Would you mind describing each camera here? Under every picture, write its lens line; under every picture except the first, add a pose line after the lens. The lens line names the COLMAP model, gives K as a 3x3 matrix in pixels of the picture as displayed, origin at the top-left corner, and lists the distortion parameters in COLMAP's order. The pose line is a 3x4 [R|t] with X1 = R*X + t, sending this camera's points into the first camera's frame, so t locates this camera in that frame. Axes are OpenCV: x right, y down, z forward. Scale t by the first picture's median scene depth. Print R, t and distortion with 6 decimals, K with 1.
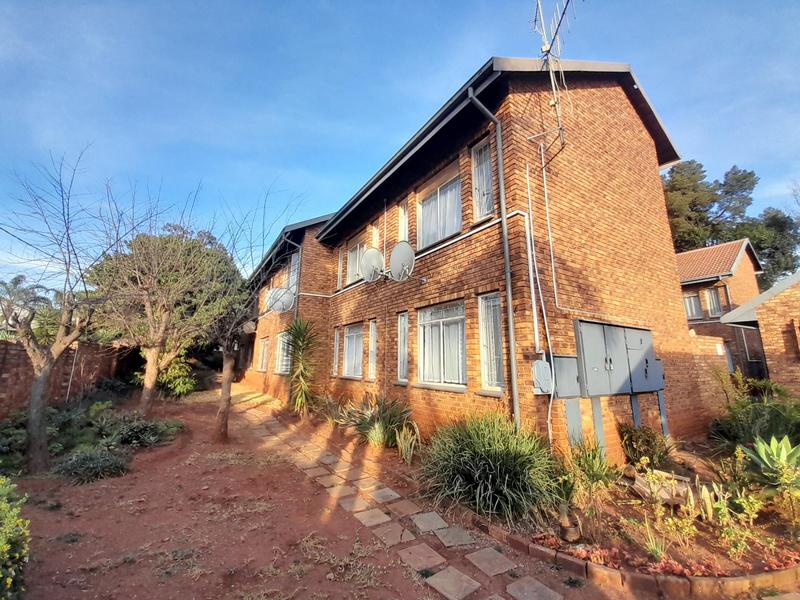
lens RADIAL K [[320.4, 0, 397.9], [0, 320.4, 294.0], [0, 0, 1]] dist [0.014953, -0.015778]
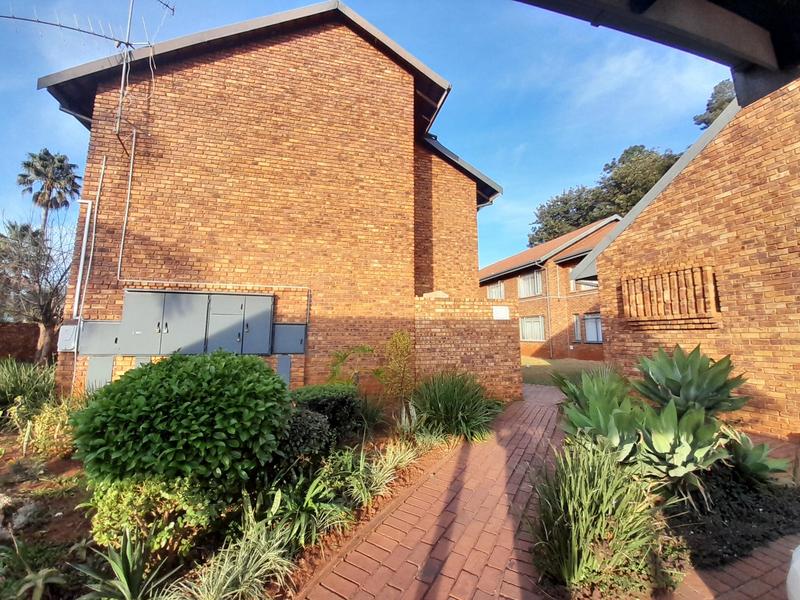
lens RADIAL K [[320.4, 0, 396.2], [0, 320.4, 294.2], [0, 0, 1]] dist [0.014953, -0.015778]
pose [[0.949299, -0.044984, -0.311139, 1.665308], [0.069844, 0.995154, 0.069218, 0.076497], [0.306517, -0.087440, 0.947840, 0.193541]]
